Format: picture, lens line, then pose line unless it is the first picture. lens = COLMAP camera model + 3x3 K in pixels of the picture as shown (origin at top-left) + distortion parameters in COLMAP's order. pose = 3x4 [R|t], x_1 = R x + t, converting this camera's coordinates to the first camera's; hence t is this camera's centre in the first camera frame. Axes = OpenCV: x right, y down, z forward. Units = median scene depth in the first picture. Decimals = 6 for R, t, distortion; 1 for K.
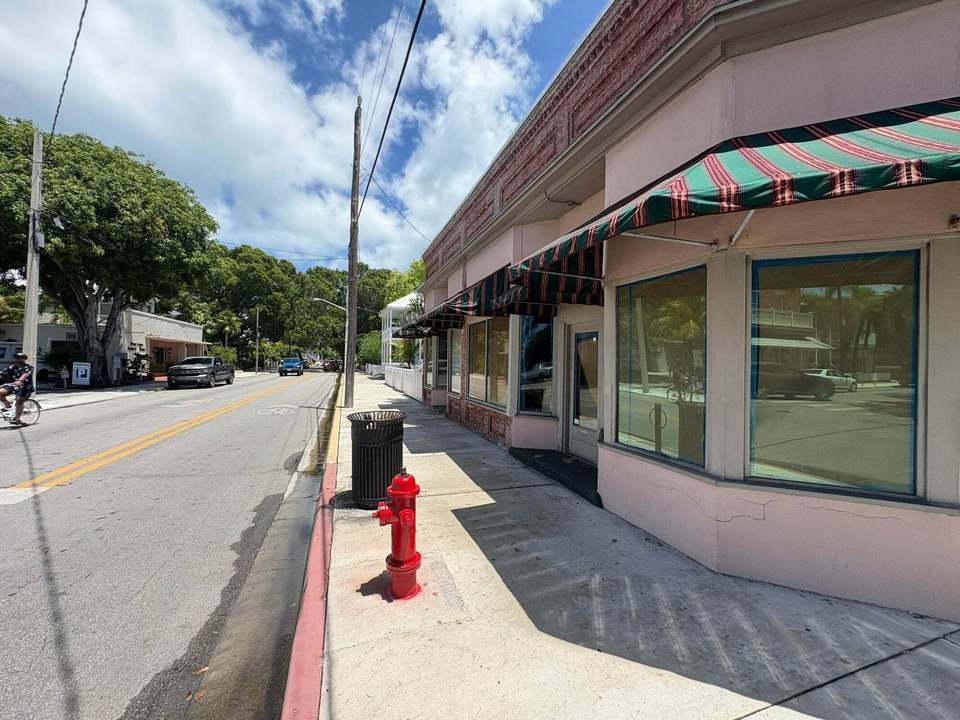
lens RADIAL K [[383.6, 0, 480.0], [0, 383.6, 360.0], [0, 0, 1]] dist [-0.000442, -0.000009]
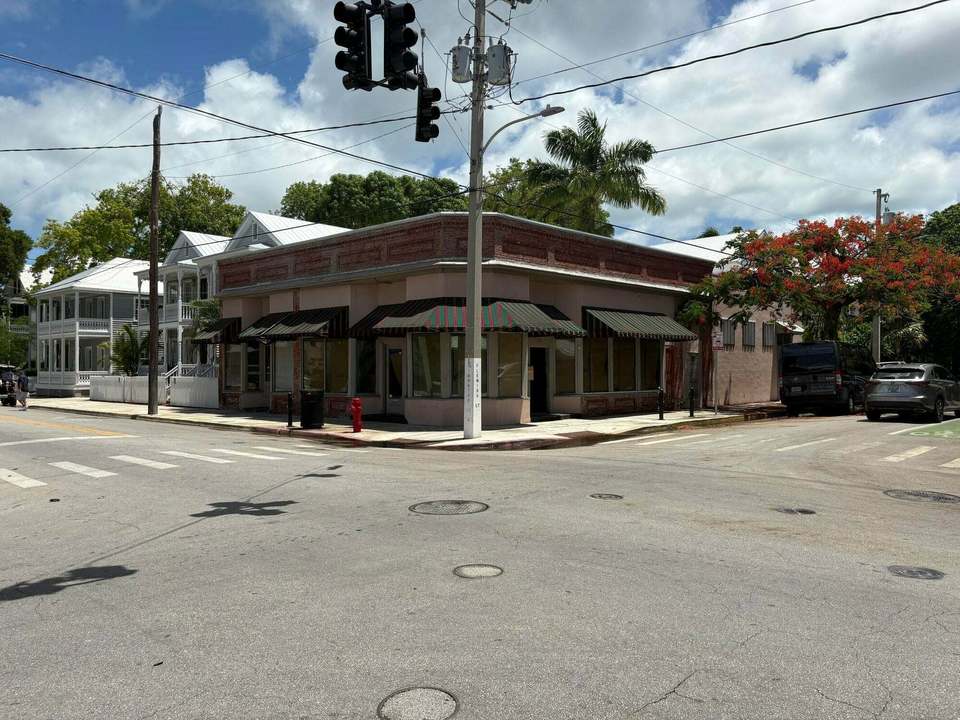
lens RADIAL K [[747.2, 0, 480.0], [0, 747.2, 360.0], [0, 0, 1]] dist [0.025290, -0.002283]
pose [[0.896231, -0.014470, 0.443352, -0.530276], [0.017537, 0.999842, -0.002817, -0.000033], [-0.443242, 0.010300, 0.896343, -1.341623]]
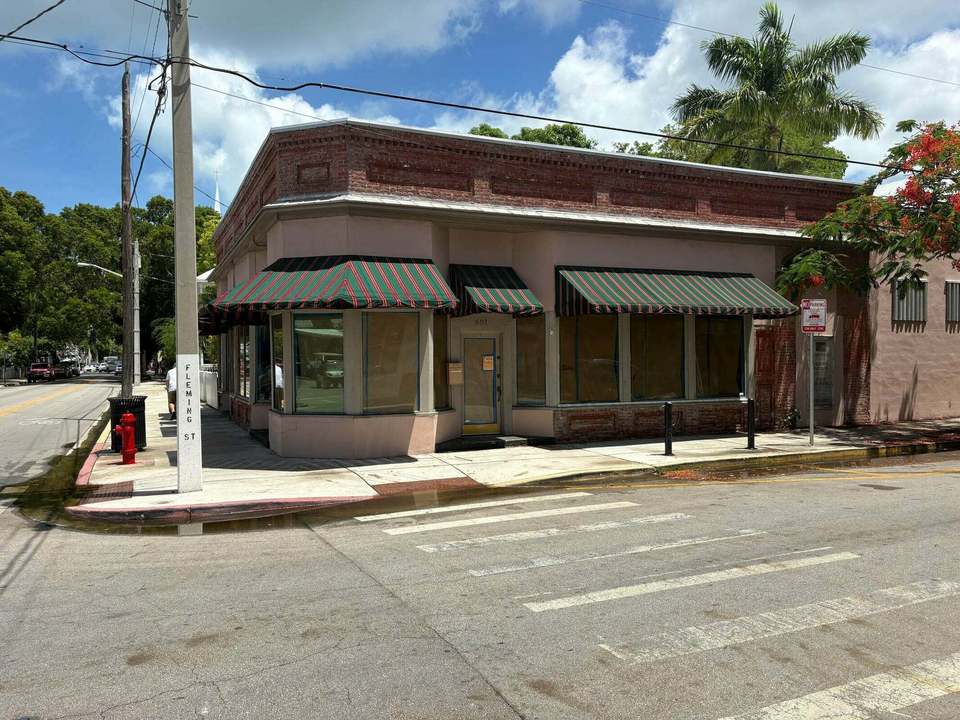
lens RADIAL K [[747.2, 0, 480.0], [0, 747.2, 360.0], [0, 0, 1]] dist [0.025290, -0.002283]
pose [[0.996414, -0.025601, 0.080642, 0.381742], [0.024826, 0.999636, 0.010599, -0.003367], [-0.080883, -0.008559, 0.996687, -0.901073]]
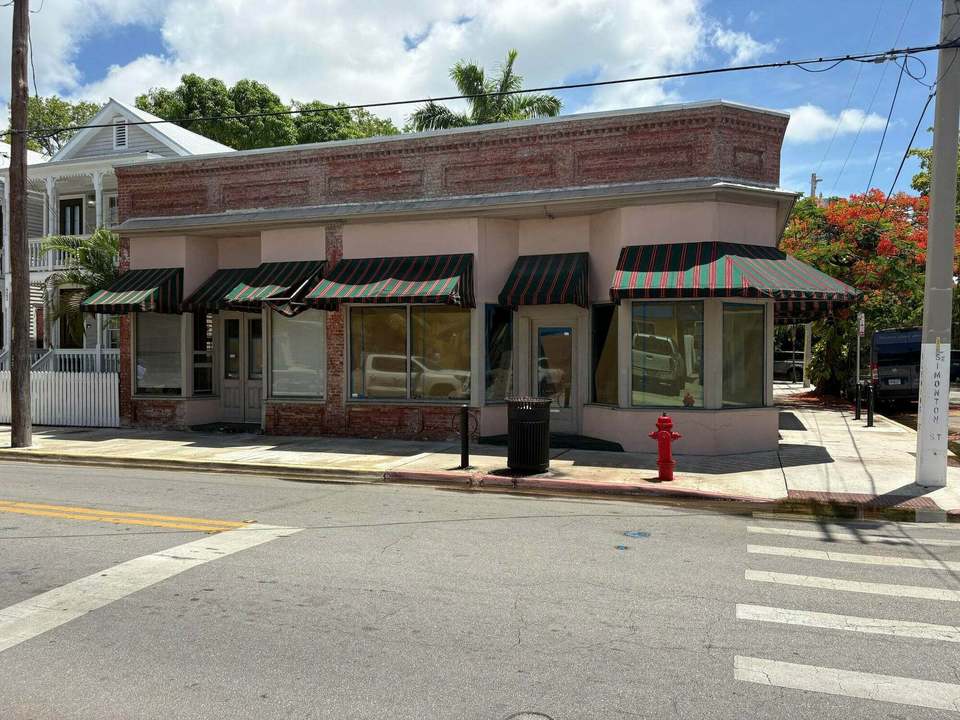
lens RADIAL K [[747.2, 0, 480.0], [0, 747.2, 360.0], [0, 0, 1]] dist [0.025290, -0.002283]
pose [[0.637252, -0.024194, 0.770275, -0.868301], [0.010667, 0.999688, 0.022575, -0.014064], [-0.770581, -0.006169, 0.637312, -0.149933]]
